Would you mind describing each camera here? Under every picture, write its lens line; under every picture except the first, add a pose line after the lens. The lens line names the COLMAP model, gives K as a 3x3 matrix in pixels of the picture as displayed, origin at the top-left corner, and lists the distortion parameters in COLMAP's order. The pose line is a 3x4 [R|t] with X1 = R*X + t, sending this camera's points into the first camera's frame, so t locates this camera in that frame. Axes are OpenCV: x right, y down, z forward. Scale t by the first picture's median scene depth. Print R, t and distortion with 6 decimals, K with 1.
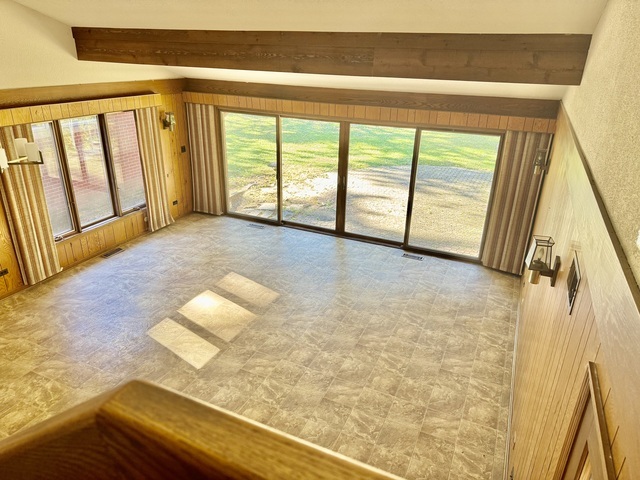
lens RADIAL K [[452.0, 0, 320.6], [0, 452.0, 247.3], [0, 0, 1]] dist [0.073035, -0.109479]
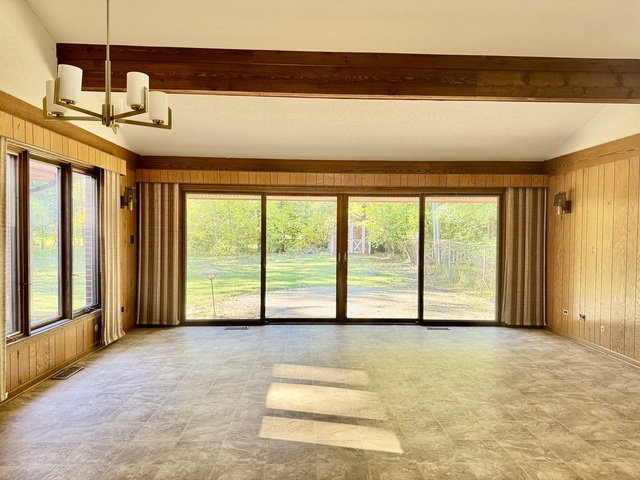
lens RADIAL K [[452.0, 0, 320.6], [0, 452.0, 247.3], [0, 0, 1]] dist [0.073035, -0.109479]
pose [[0.892806, -0.030259, 0.449424, -0.448655], [0.194324, 0.925993, -0.323689, 0.130214], [-0.406369, 0.376325, 0.832613, 0.295351]]
